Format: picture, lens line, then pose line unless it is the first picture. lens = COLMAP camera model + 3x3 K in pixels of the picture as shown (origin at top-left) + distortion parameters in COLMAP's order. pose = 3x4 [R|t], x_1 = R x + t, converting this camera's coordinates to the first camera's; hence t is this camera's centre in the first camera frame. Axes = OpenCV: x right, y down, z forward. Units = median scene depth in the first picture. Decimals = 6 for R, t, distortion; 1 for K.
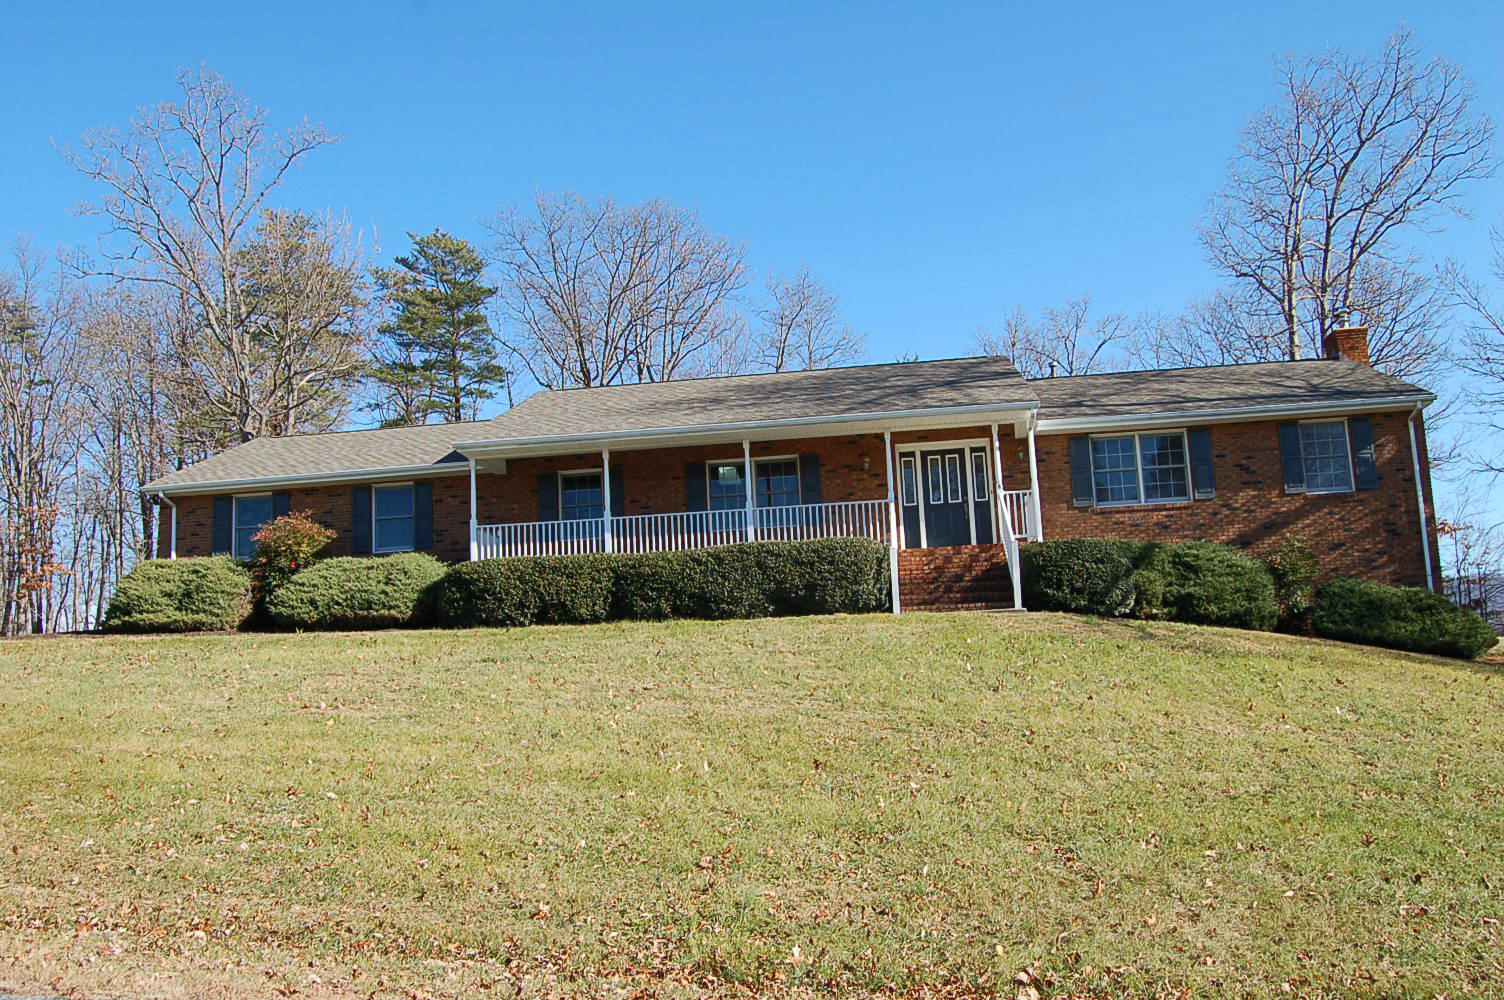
lens RADIAL K [[1333.8, 0, 758.5], [0, 1333.8, 497.1], [0, 0, 1]] dist [-0.079523, 0.018387]
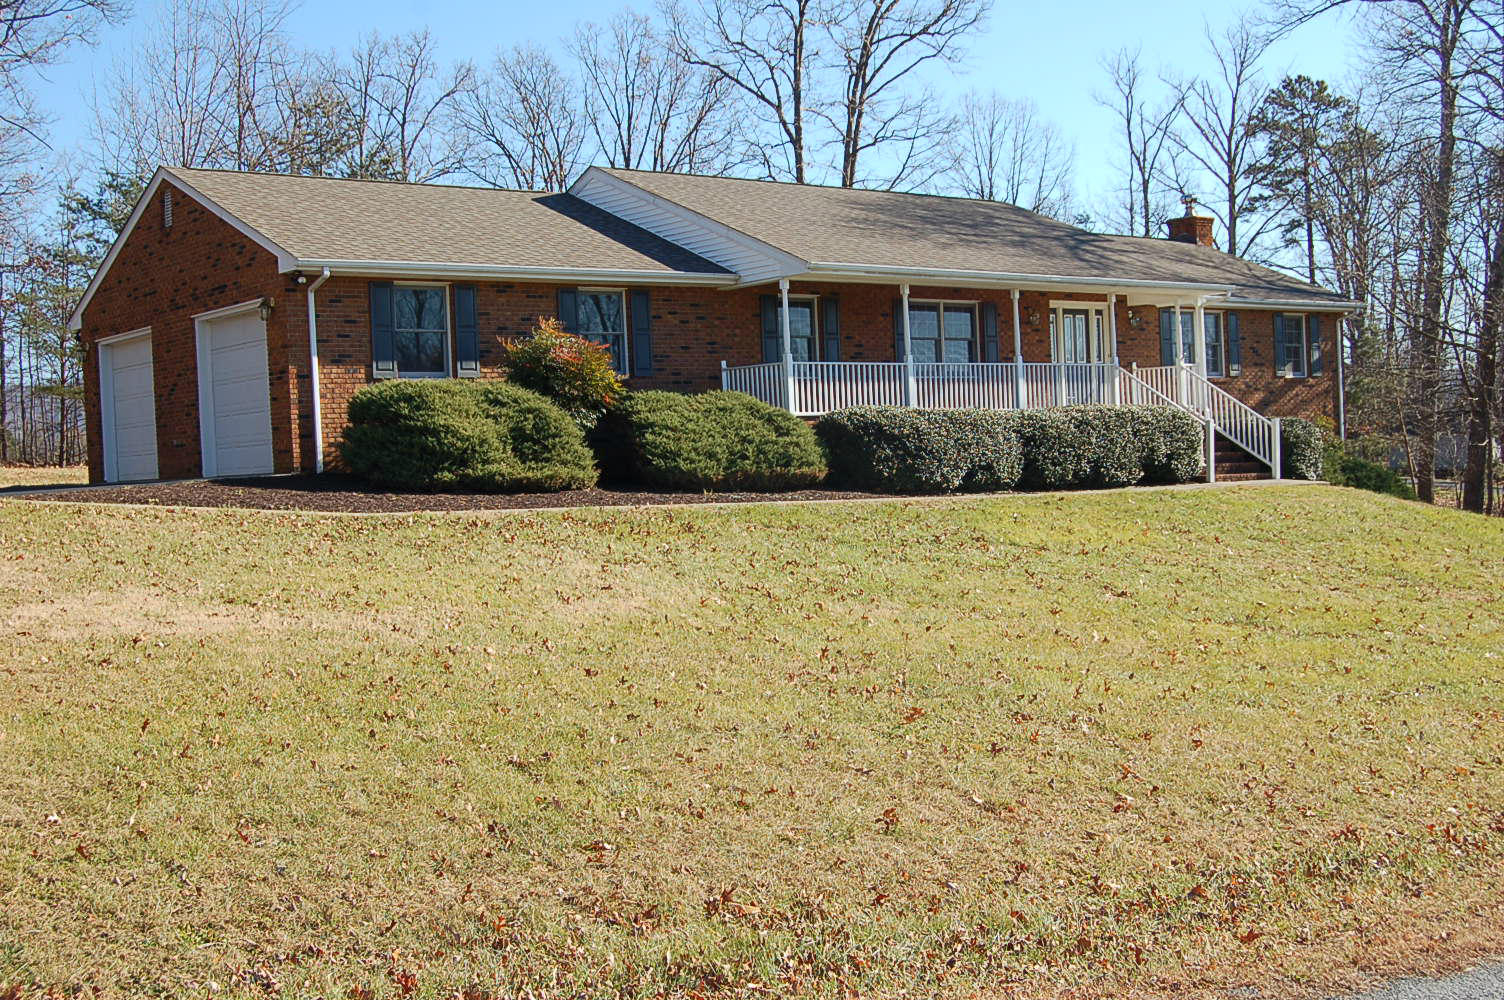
lens RADIAL K [[1765.8, 0, 761.9], [0, 1765.8, 527.3], [0, 0, 1]] dist [-0.048188, 0.000000]
pose [[0.688792, -0.010307, 0.724886, -1.026969], [-0.106625, 0.987585, 0.115359, -0.001300], [-0.717075, -0.156749, 0.679141, 0.252922]]
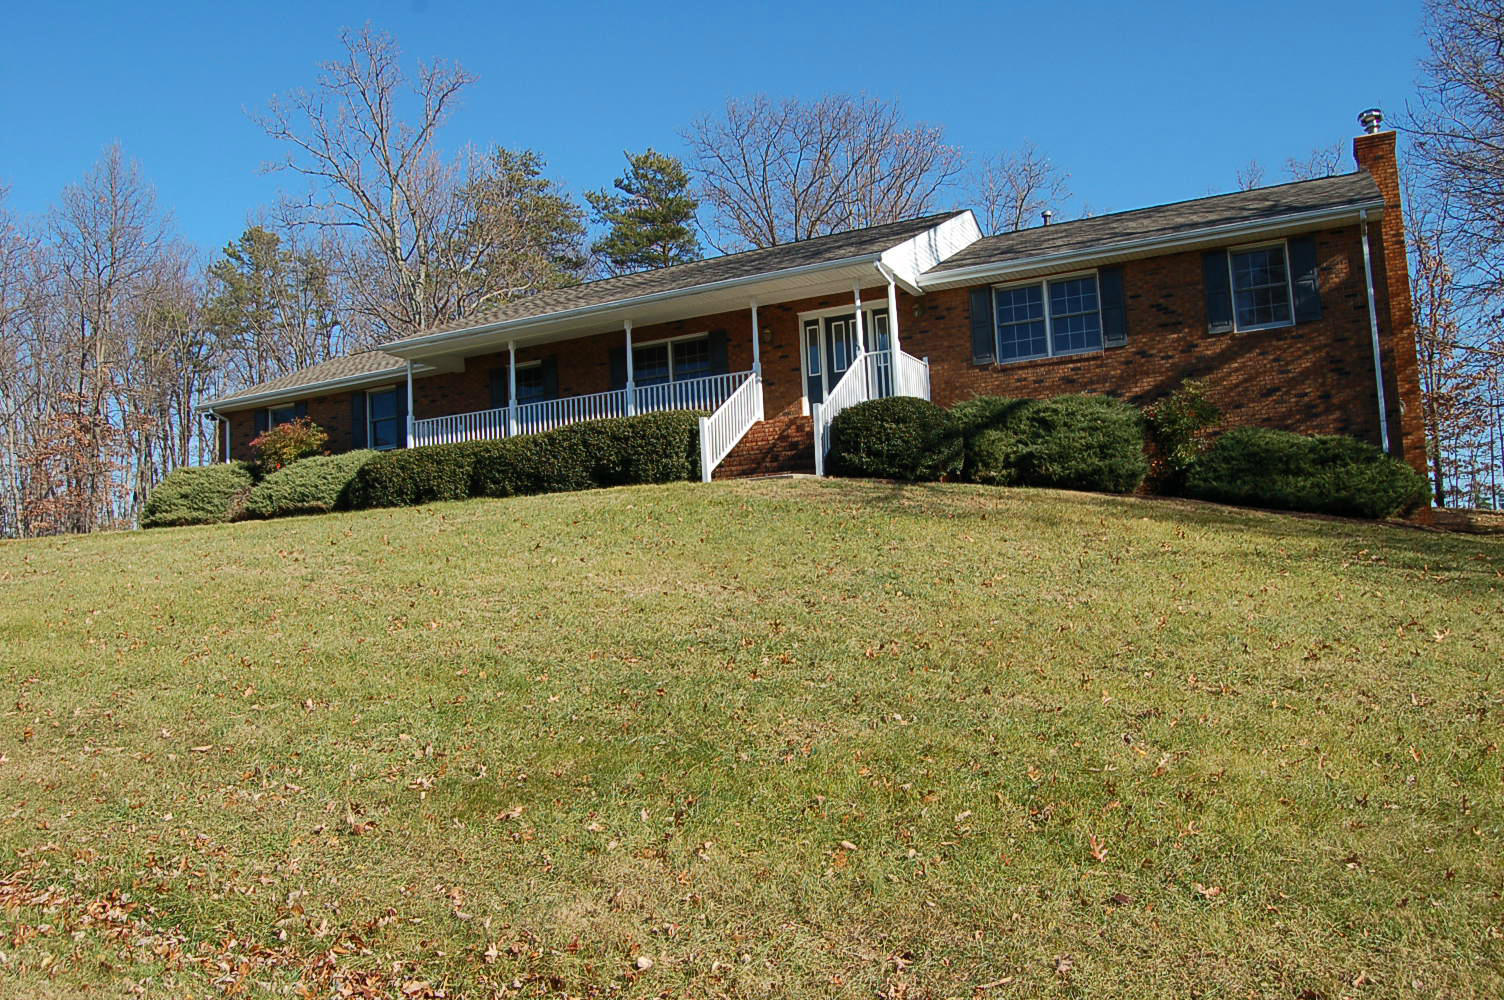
lens RADIAL K [[1280.3, 0, 751.3], [0, 1280.3, 514.9], [0, 0, 1]] dist [-0.075921, 0.008791]
pose [[0.943714, -0.029165, -0.329475, 0.384978], [0.057657, 0.995360, 0.077036, 0.033739], [0.325699, -0.091696, 0.941016, 0.114858]]
